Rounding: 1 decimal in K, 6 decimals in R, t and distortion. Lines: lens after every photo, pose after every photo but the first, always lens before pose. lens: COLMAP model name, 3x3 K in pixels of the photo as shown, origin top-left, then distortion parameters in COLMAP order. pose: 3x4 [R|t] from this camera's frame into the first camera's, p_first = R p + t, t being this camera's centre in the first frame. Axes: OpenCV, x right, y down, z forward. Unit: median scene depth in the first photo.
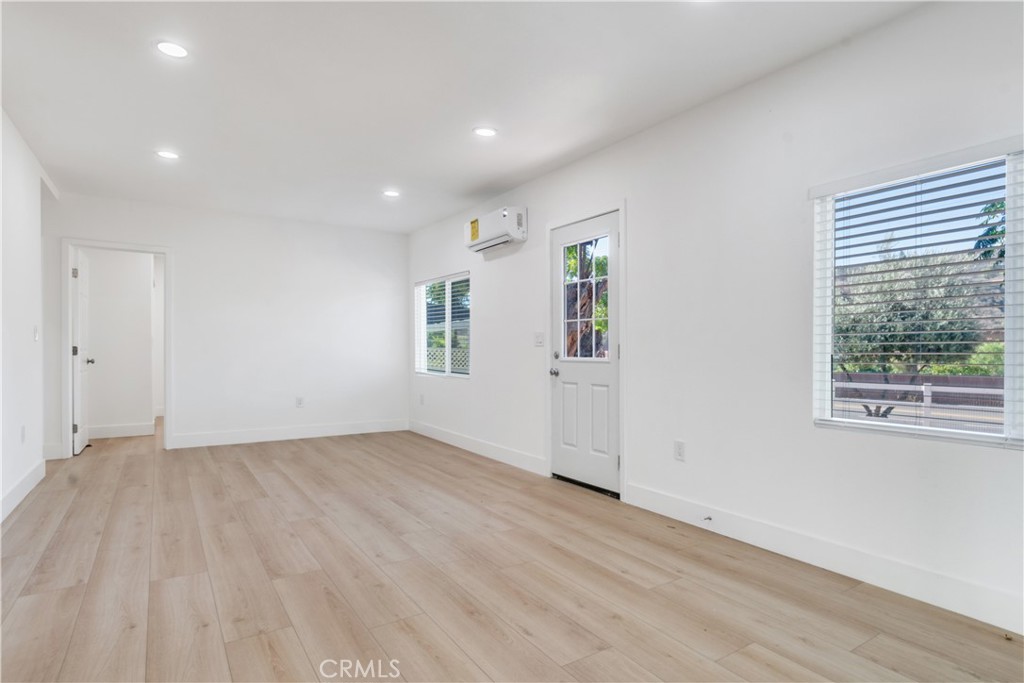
lens RADIAL K [[561.0, 0, 512.4], [0, 561.0, 341.9], [0, 0, 1]] dist [0.003928, -0.004790]
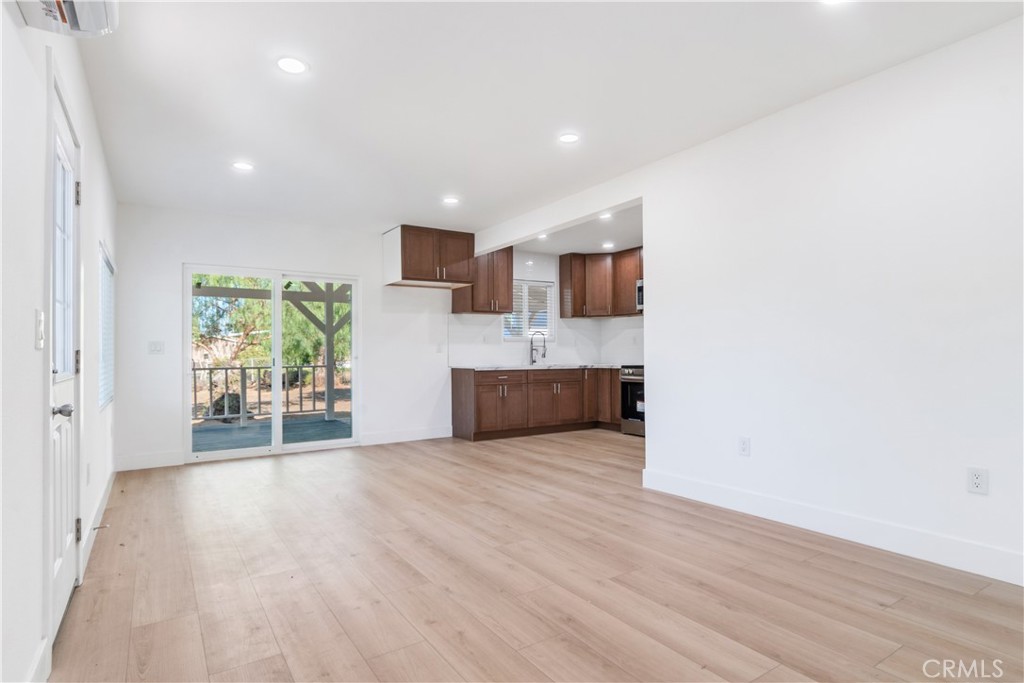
lens RADIAL K [[561.0, 0, 510.9], [0, 561.0, 345.8], [0, 0, 1]] dist [0.003928, -0.004790]
pose [[-0.999970, 0.007724, -0.000035, -0.386970], [0.007722, 0.999543, -0.029240, 0.025438], [-0.000190, -0.029240, -0.999572, 2.016131]]
